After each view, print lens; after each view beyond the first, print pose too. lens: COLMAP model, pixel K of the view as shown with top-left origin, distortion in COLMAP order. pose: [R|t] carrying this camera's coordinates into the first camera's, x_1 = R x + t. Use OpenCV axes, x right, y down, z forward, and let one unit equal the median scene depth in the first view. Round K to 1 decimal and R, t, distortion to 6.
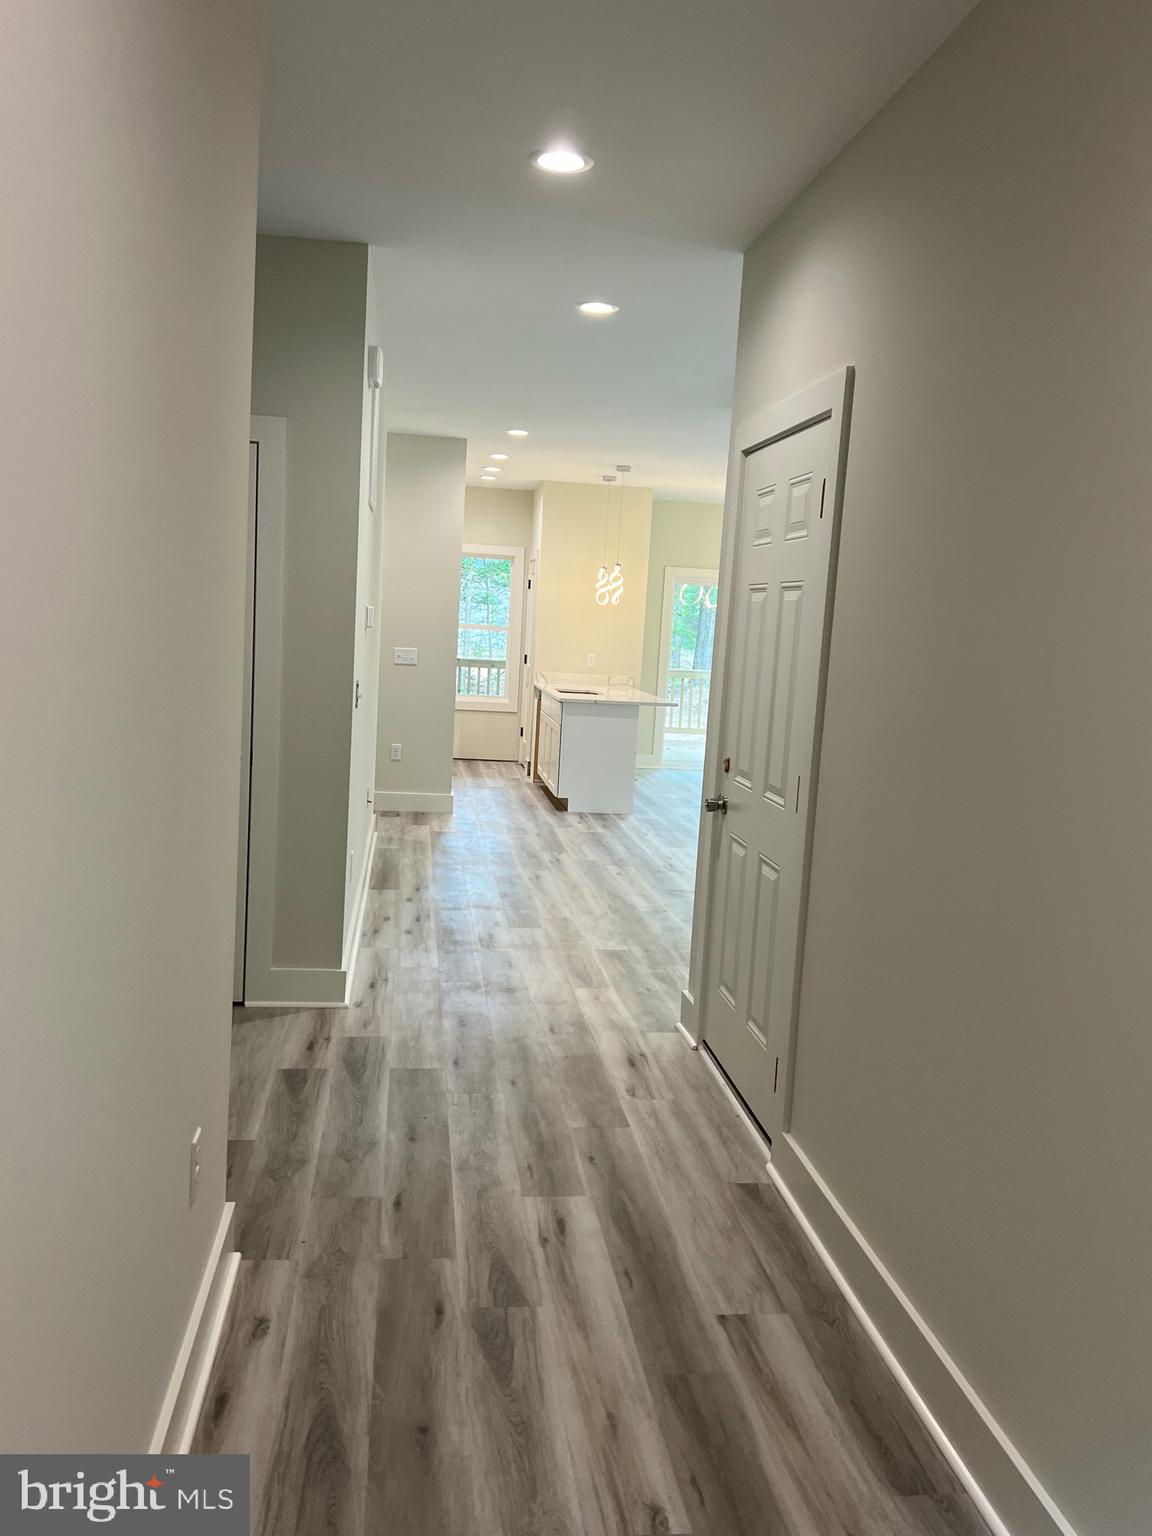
lens RADIAL K [[1263.7, 0, 576.0], [0, 1263.7, 768.0], [0, 0, 1]] dist [0.256838, -0.800327]
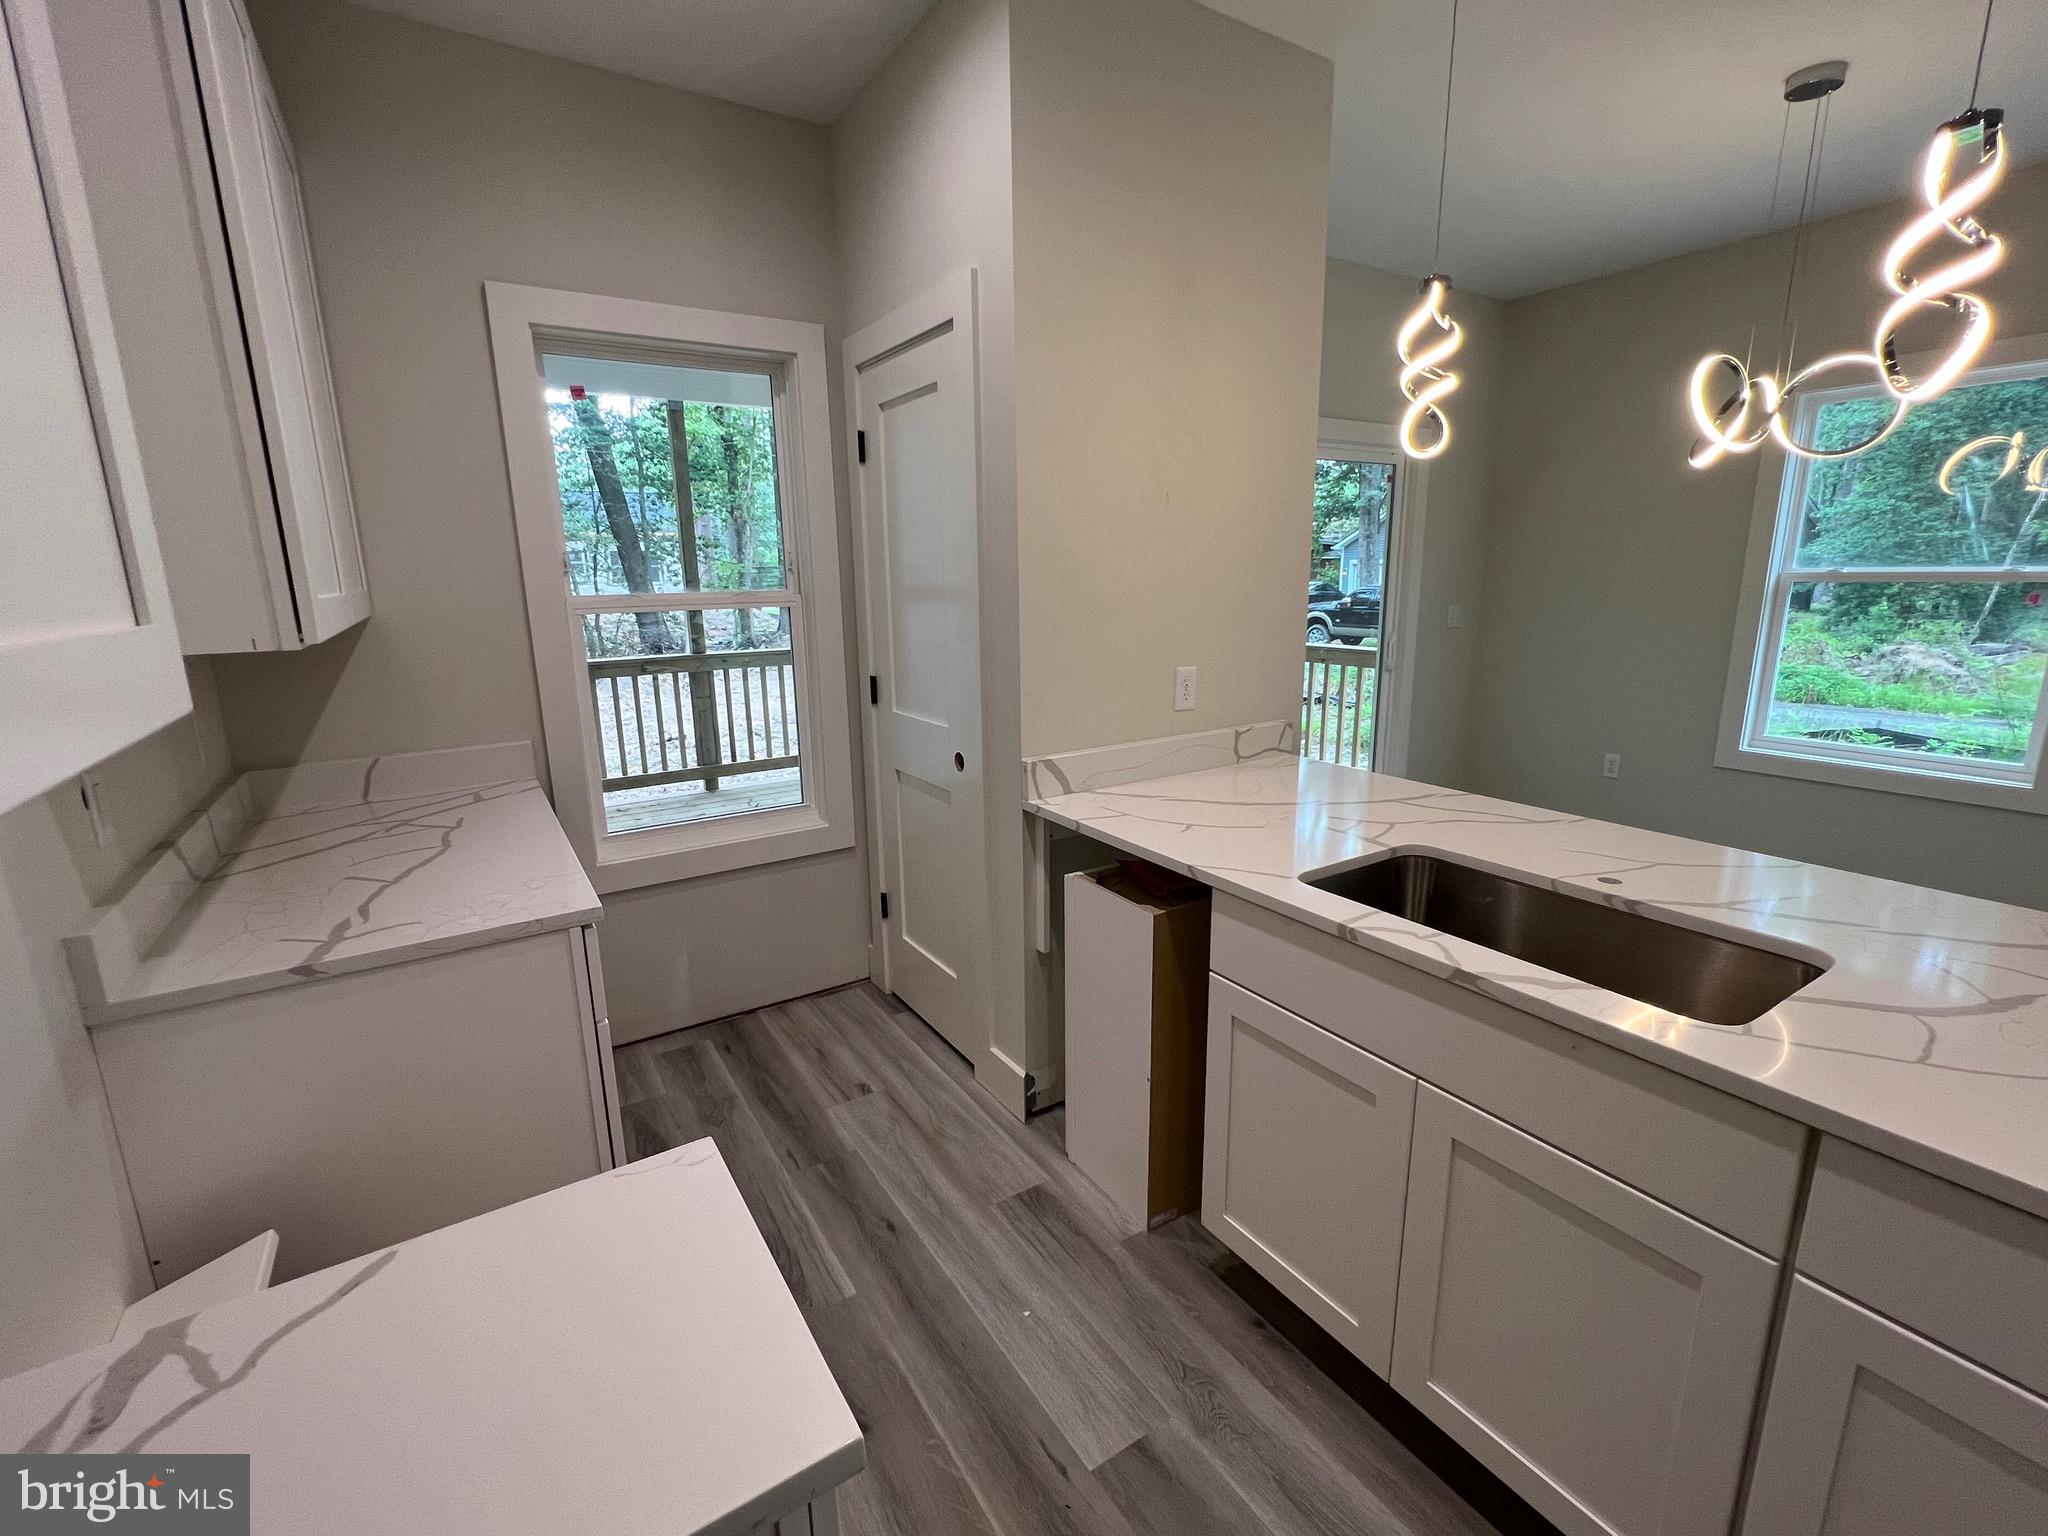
lens RADIAL K [[888.6, 0, 1024.0], [0, 888.6, 768.0], [0, 0, 1]] dist [-0.009899, -0.000132]
pose [[0.903825, -0.163772, 0.395322, -0.111579], [0.119870, 0.983774, 0.133493, -0.104312], [-0.410770, -0.073267, 0.908791, 0.889628]]
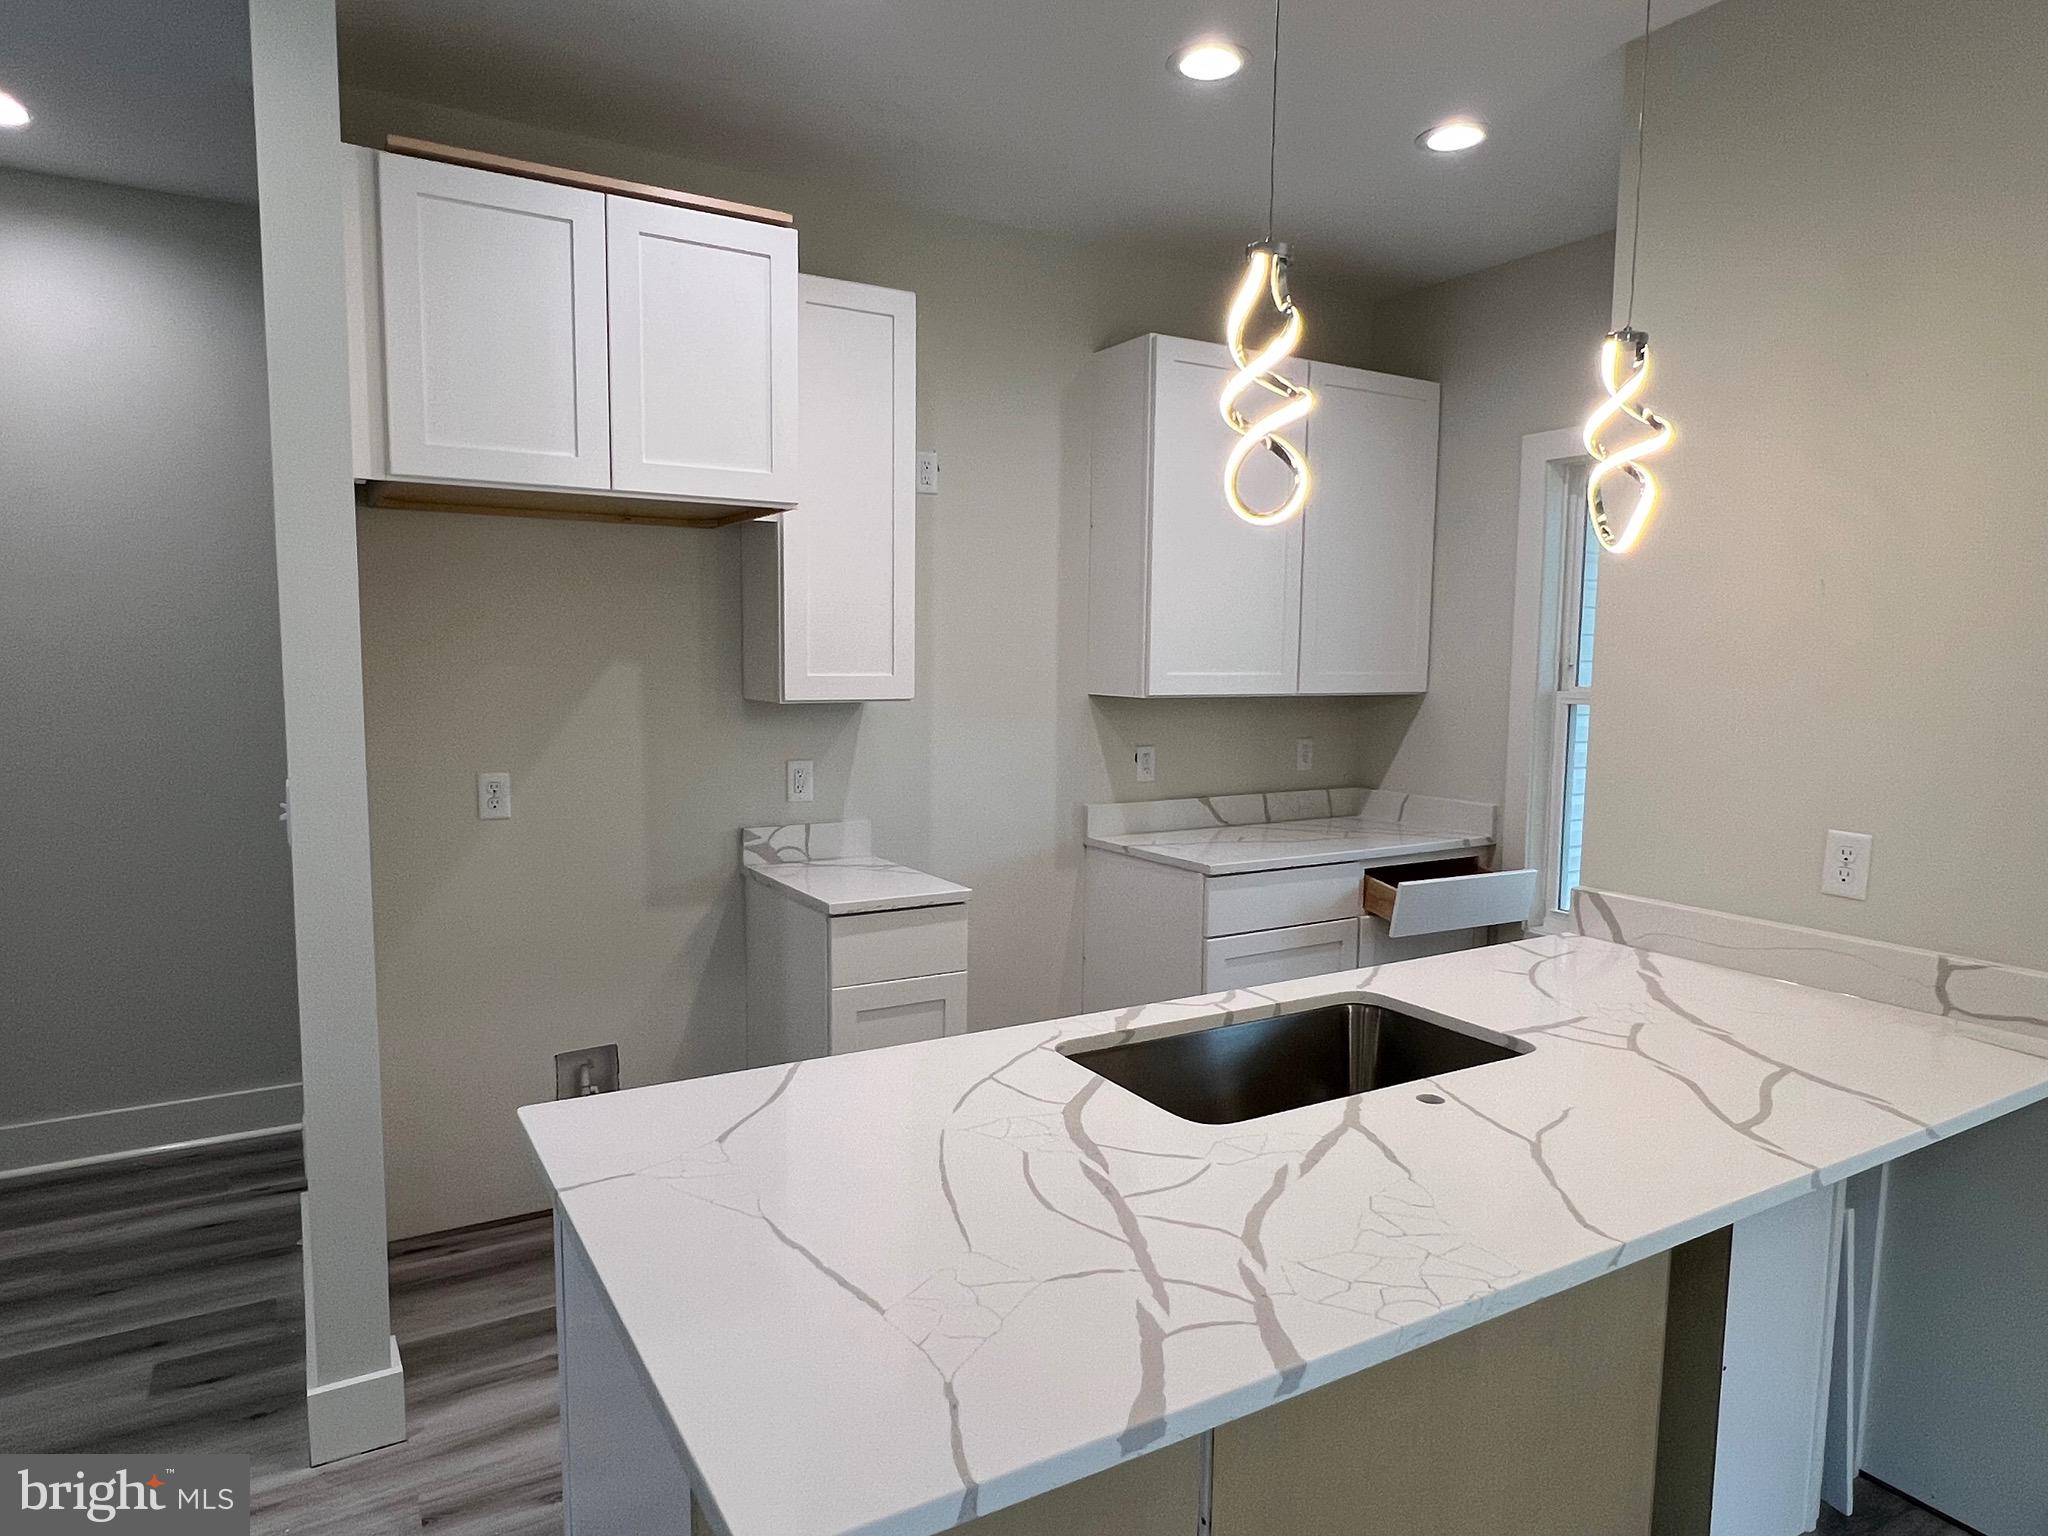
lens RADIAL K [[1227.0, 0, 1016.6], [0, 1227.0, 776.3], [0, 0, 1]] dist [-0.003866, -0.000124]
pose [[0.394335, 0.038945, -0.918141, 0.139294], [-0.091934, 0.995761, 0.002752, -0.092401], [0.914357, 0.083323, 0.396244, 0.868069]]
